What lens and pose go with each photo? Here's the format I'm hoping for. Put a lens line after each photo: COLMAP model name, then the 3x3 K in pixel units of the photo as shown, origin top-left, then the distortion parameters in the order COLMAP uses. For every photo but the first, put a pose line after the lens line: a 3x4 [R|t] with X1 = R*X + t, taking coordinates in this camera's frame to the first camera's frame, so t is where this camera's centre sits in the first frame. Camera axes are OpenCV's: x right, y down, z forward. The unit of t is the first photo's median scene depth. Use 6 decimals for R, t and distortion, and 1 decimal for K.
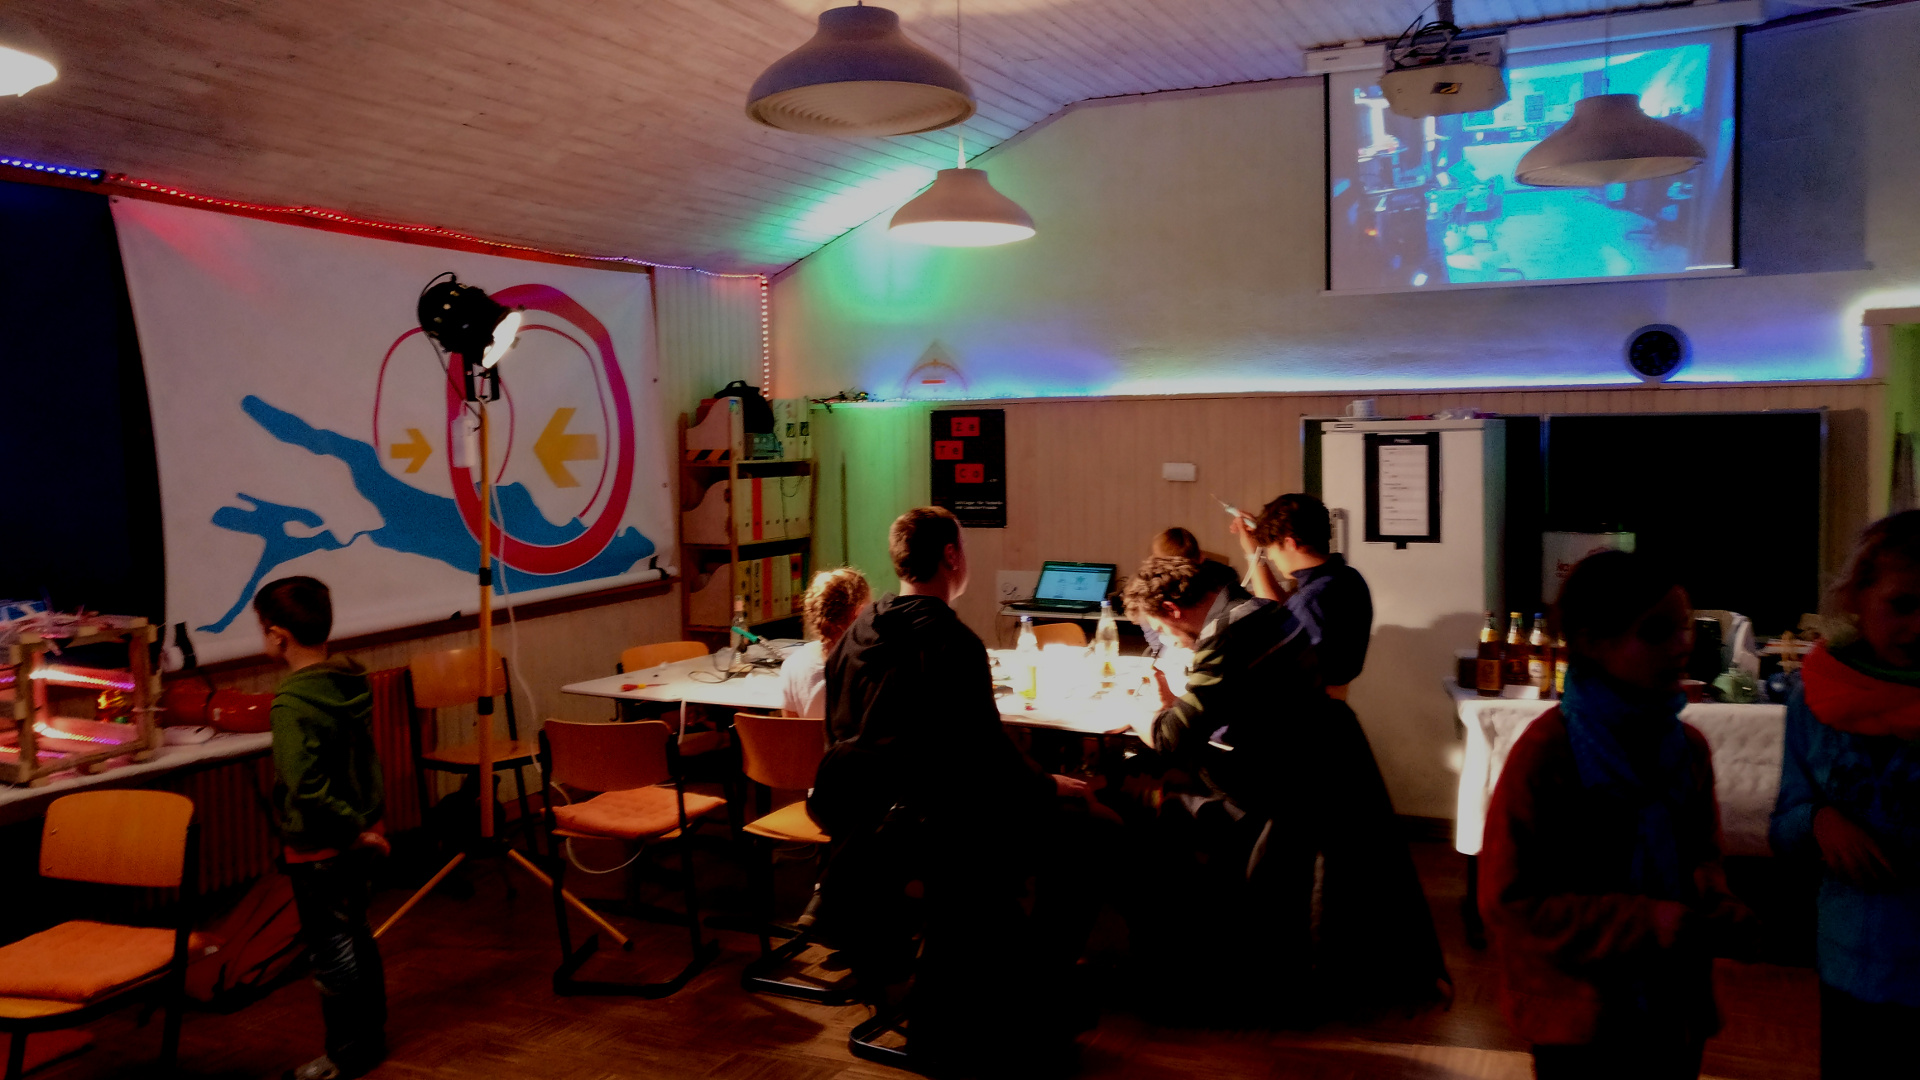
lens RADIAL K [[1548.0, 0, 971.8], [0, 1548.0, 497.3], [0, 0, 1]] dist [-0.007039, 0.082131]
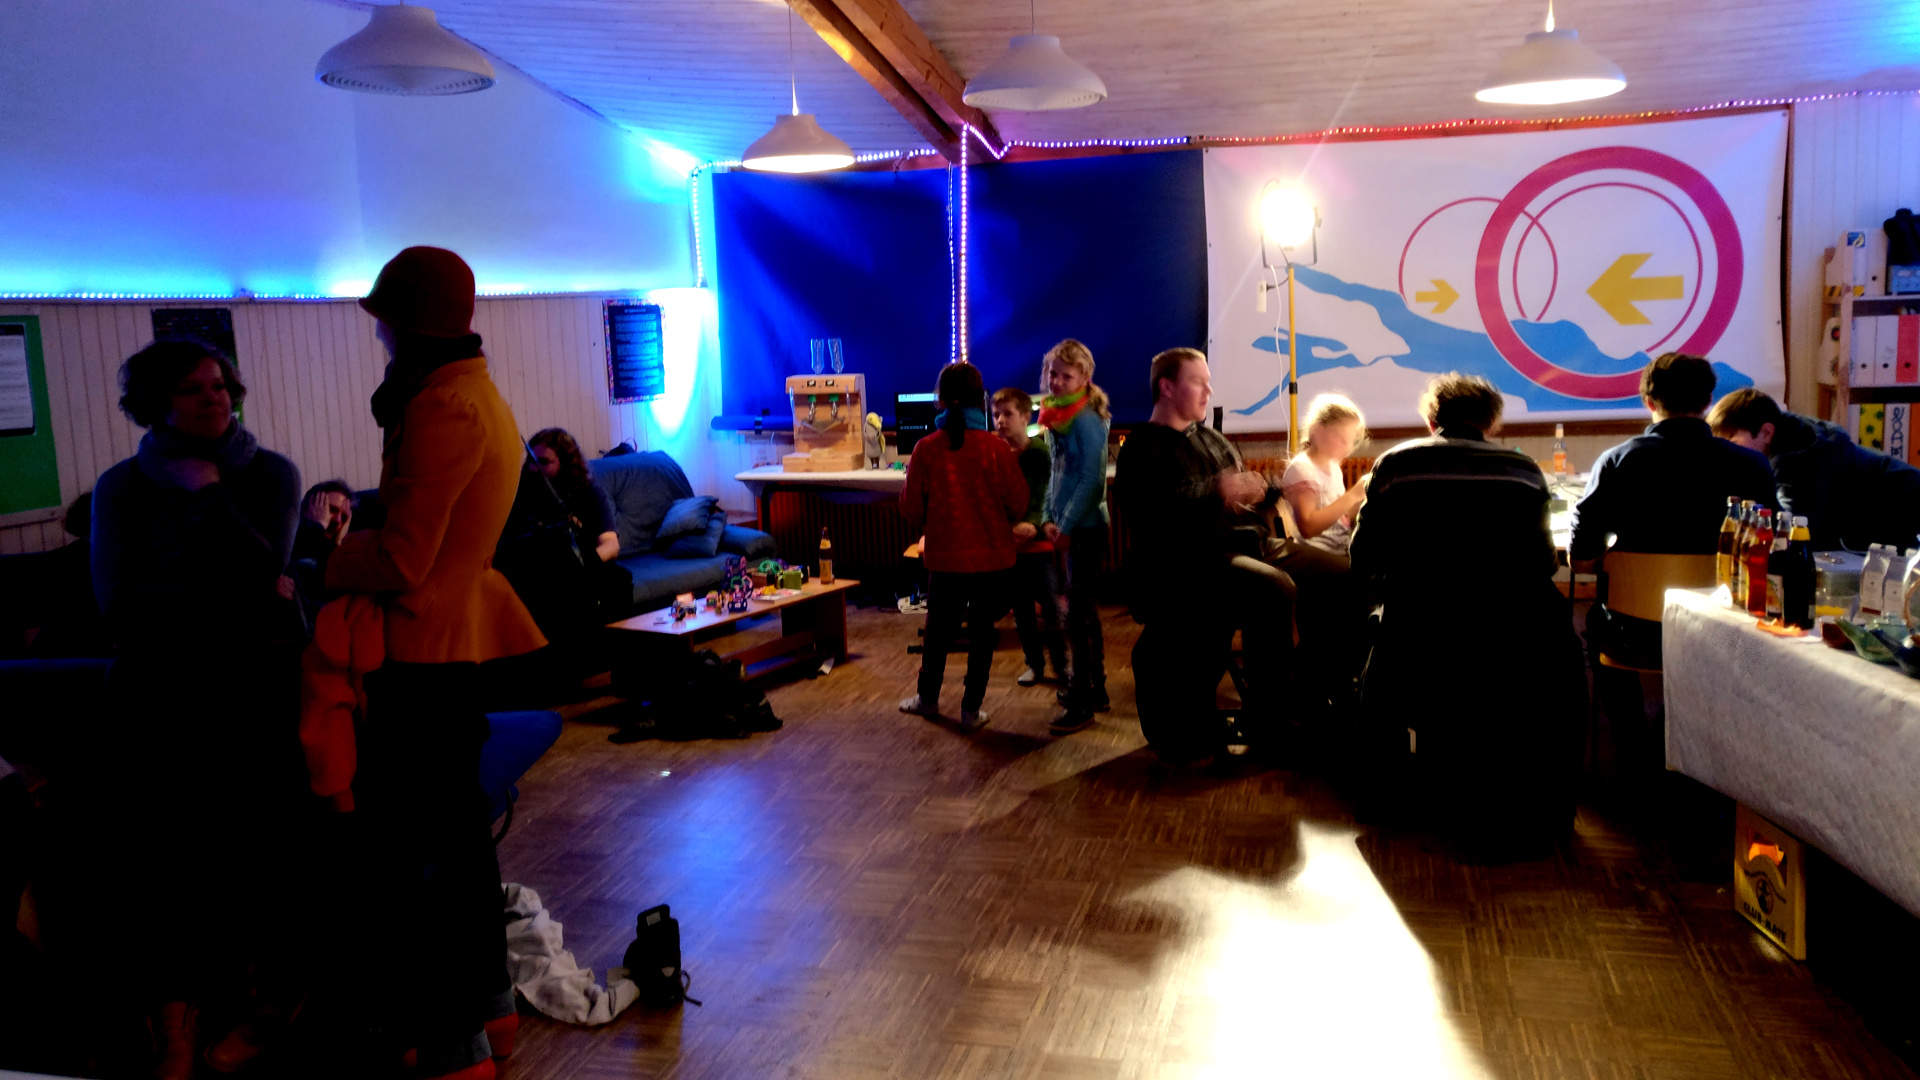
lens RADIAL K [[1548.0, 0, 971.8], [0, 1548.0, 497.3], [0, 0, 1]] dist [-0.007039, 0.082131]
pose [[0.176983, 0.123164, -0.976477, 0.878287], [-0.007136, 0.992274, 0.123863, -0.020687], [0.984188, -0.014953, 0.176494, 0.370707]]
